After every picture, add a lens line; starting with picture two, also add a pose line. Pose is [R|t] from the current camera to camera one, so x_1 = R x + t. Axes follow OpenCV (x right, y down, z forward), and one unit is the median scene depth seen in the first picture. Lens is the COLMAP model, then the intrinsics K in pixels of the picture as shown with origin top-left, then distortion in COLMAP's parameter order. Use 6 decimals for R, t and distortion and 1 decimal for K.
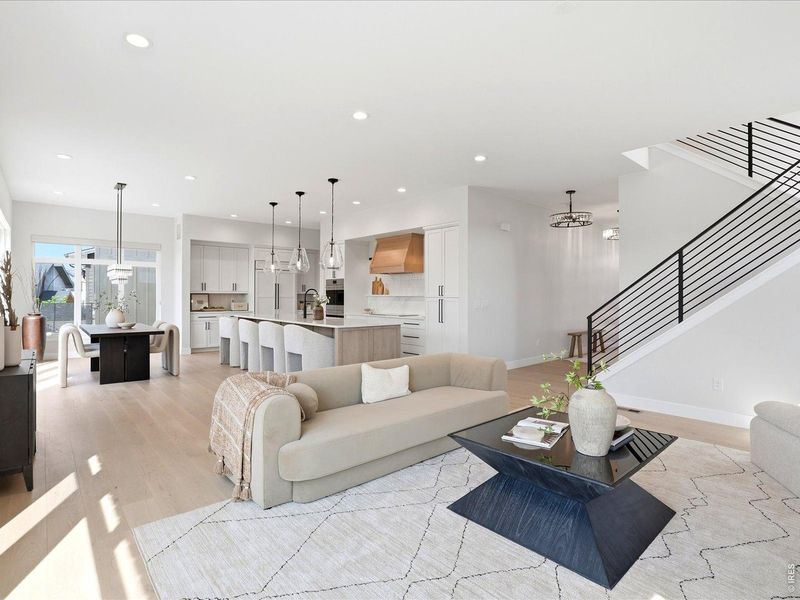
lens RADIAL K [[422.2, 0, 402.4], [0, 422.2, 296.2], [0, 0, 1]] dist [-0.056148, 0.020529]
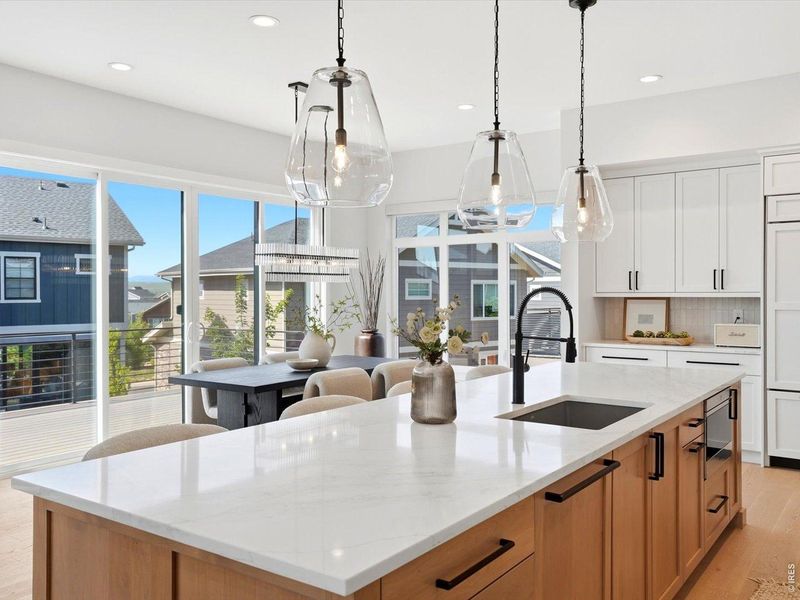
lens RADIAL K [[727.4, 0, 416.0], [0, 727.4, 295.9], [0, 0, 1]] dist [0.037503, 0.000000]
pose [[0.226087, 0.002627, -0.974104, 0.154881], [0.001539, 0.999994, 0.003054, -0.011149], [0.974106, -0.002190, 0.226081, 0.662124]]
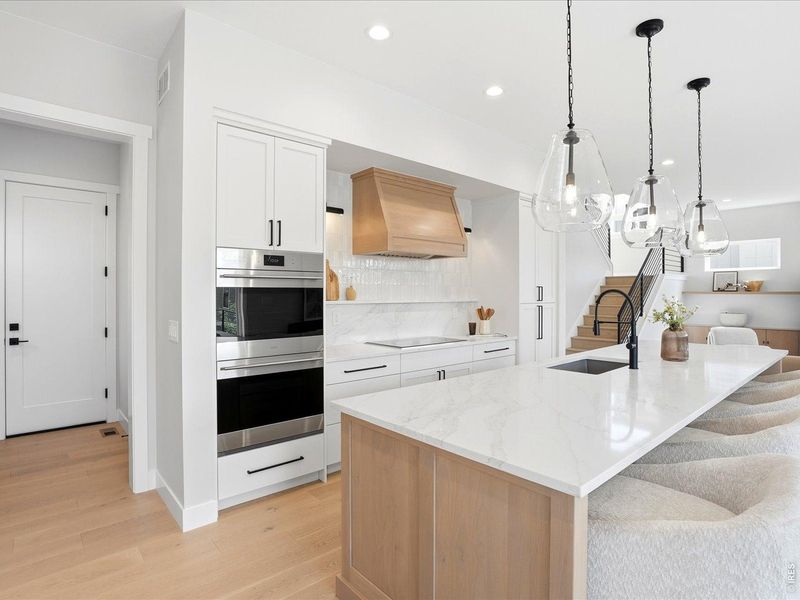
lens RADIAL K [[422.2, 0, 402.7], [0, 422.2, 295.0], [0, 0, 1]] dist [-0.056148, 0.020529]
pose [[0.017137, -0.008387, 0.999818, -0.464220], [-0.000373, 0.999965, 0.008395, -0.012449], [-0.999853, -0.000517, 0.017134, 0.932207]]
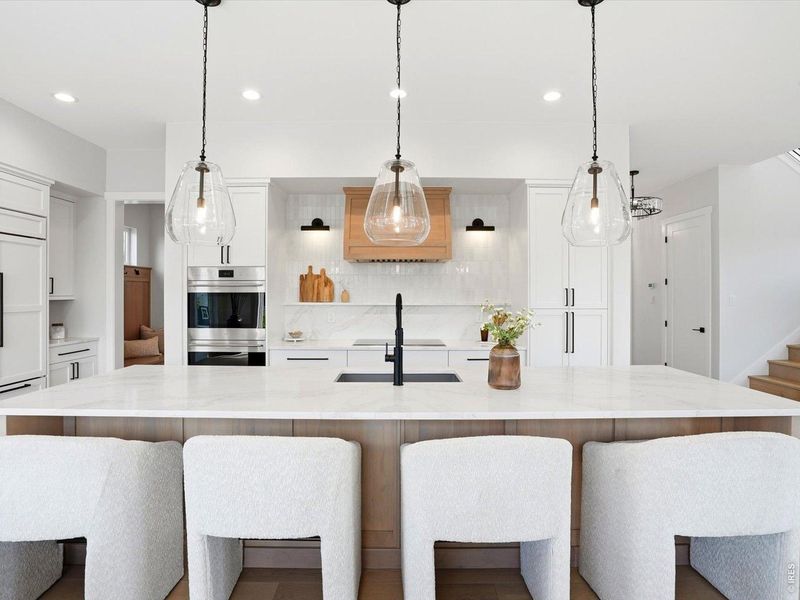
lens RADIAL K [[422.2, 0, 397.8], [0, 422.2, 292.6], [0, 0, 1]] dist [-0.056148, 0.020529]
pose [[0.665373, -0.002082, 0.746508, -0.368163], [0.002042, 0.999997, 0.000968, -0.015216], [-0.746508, 0.000880, 0.665375, 0.613676]]
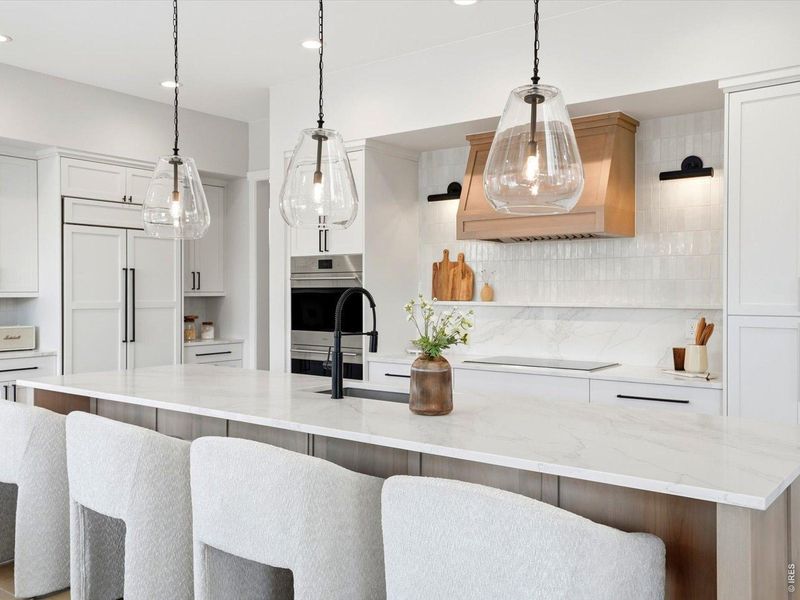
lens RADIAL K [[727.4, 0, 402.2], [0, 727.4, 298.3], [0, 0, 1]] dist [0.037503, 0.000000]
pose [[0.982434, -0.005022, 0.186543, -0.215720], [0.003095, 0.999939, 0.010623, -0.012448], [-0.186585, -0.009859, 0.982389, 0.423780]]
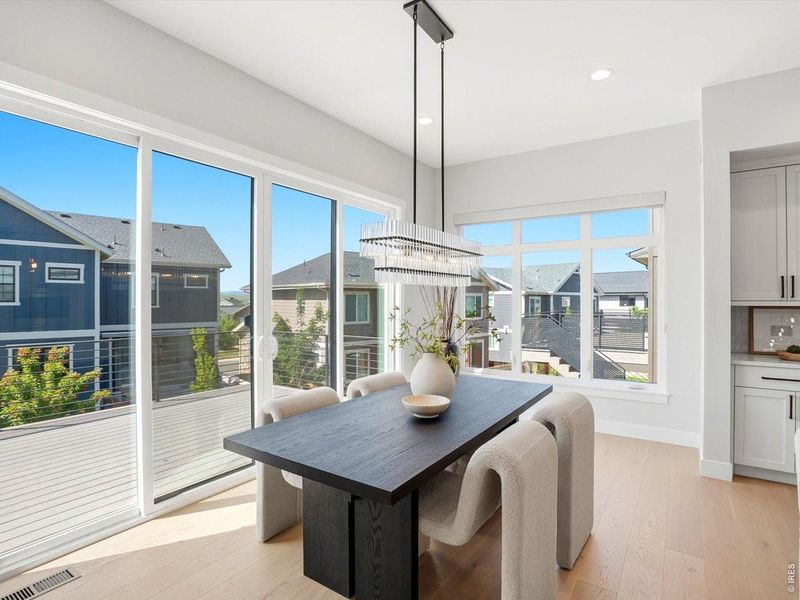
lens RADIAL K [[422.2, 0, 399.0], [0, 422.2, 299.0], [0, 0, 1]] dist [-0.056148, 0.020529]
pose [[0.239177, -0.007311, -0.970949, -0.236816], [-0.000322, 0.999971, -0.007609, -0.010840], [0.970976, 0.002132, 0.239167, 0.635552]]
